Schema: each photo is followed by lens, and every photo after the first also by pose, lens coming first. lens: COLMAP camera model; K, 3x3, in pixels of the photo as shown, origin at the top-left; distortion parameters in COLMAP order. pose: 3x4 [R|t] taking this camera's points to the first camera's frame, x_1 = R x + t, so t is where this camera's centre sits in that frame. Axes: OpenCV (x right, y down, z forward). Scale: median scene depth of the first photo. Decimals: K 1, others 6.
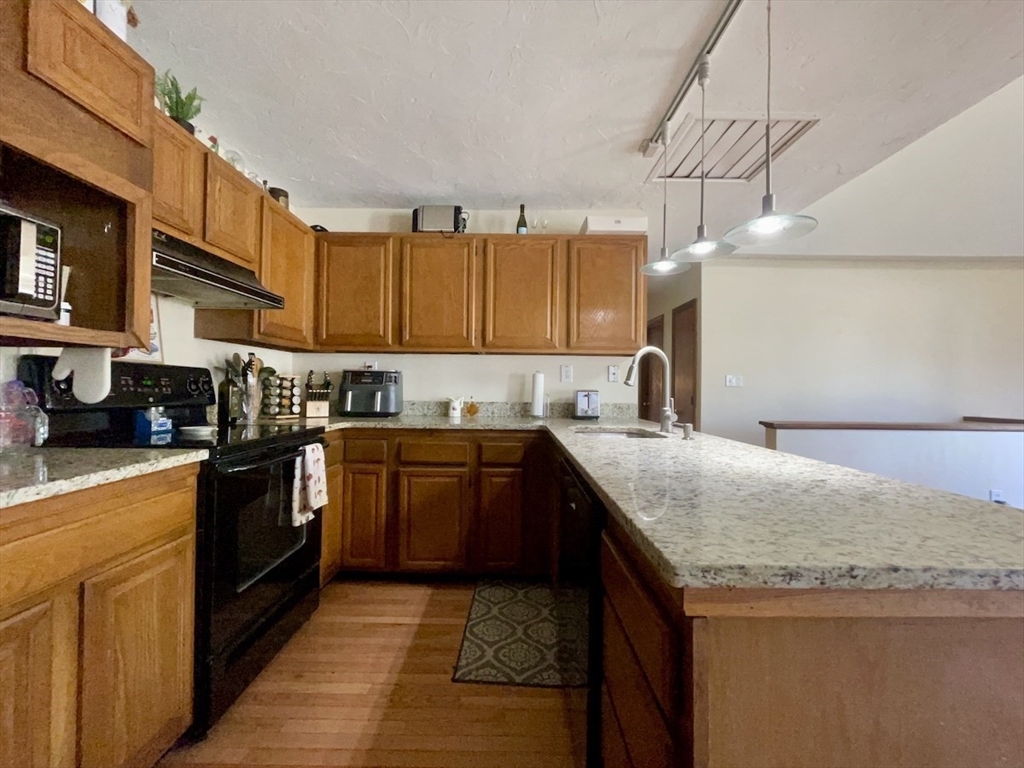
lens RADIAL K [[411.0, 0, 513.2], [0, 411.0, 383.5], [0, 0, 1]] dist [-0.008449, 0.000013]
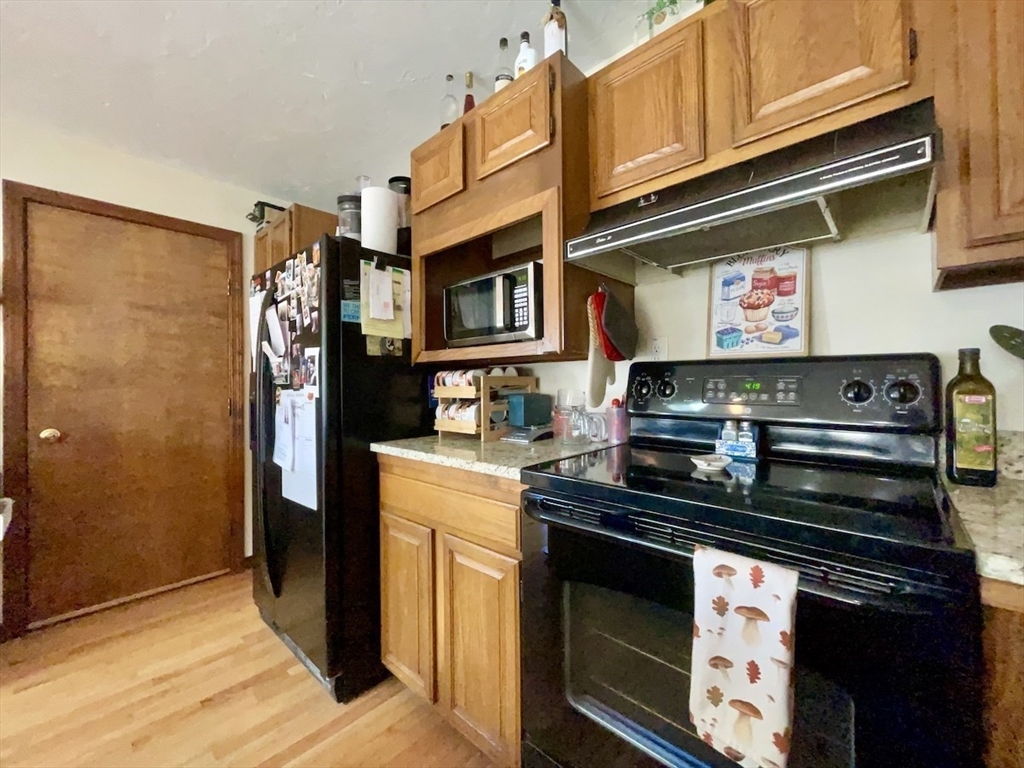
lens RADIAL K [[411.0, 0, 508.8], [0, 411.0, 381.8], [0, 0, 1]] dist [-0.008449, 0.000013]
pose [[-0.682292, -0.006318, -0.731053, -0.109209], [0.007275, 0.999854, -0.015431, -0.001964], [0.731044, -0.015847, -0.682146, 1.345496]]
